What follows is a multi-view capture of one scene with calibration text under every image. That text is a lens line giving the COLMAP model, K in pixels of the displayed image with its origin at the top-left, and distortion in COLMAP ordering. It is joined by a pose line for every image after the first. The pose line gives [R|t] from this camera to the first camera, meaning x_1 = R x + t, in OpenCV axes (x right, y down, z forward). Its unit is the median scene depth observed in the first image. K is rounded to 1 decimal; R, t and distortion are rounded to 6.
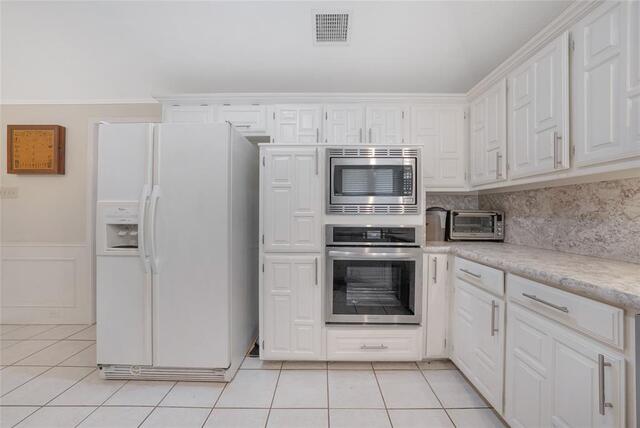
lens RADIAL K [[225.2, 0, 320.0], [0, 225.2, 214.0], [0, 0, 1]] dist [-0.017141, -0.000012]
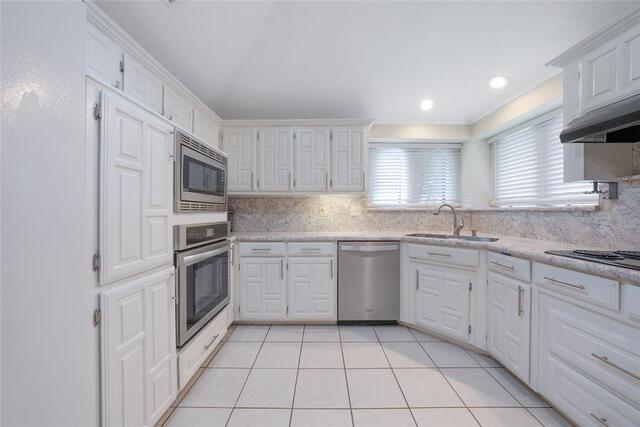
lens RADIAL K [[222.5, 0, 322.2], [0, 222.5, 210.5], [0, 0, 1]] dist [-0.027074, 0.005689]
pose [[0.001668, 0.002242, 0.999996, -0.750575], [0.002909, 0.999993, -0.002247, -0.004038], [-0.999994, 0.002913, 0.001661, 0.479518]]
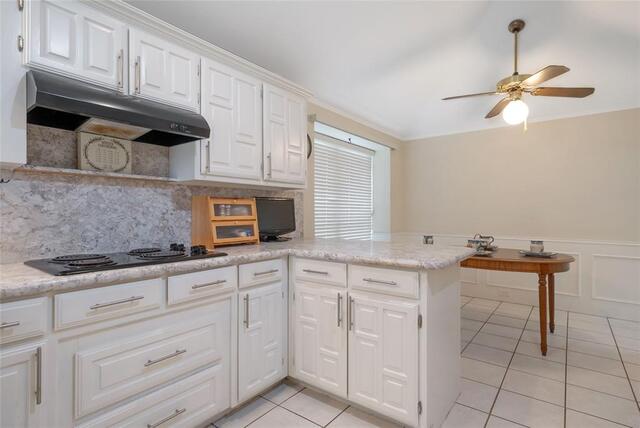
lens RADIAL K [[326.5, 0, 319.7], [0, 326.5, 211.0], [0, 0, 1]] dist [0.003905, 0.000715]
pose [[-0.612566, -0.006081, -0.790396, 0.268950], [-0.008664, 0.999962, -0.000978, -0.002996], [0.790372, 0.006248, -0.612595, 0.599749]]
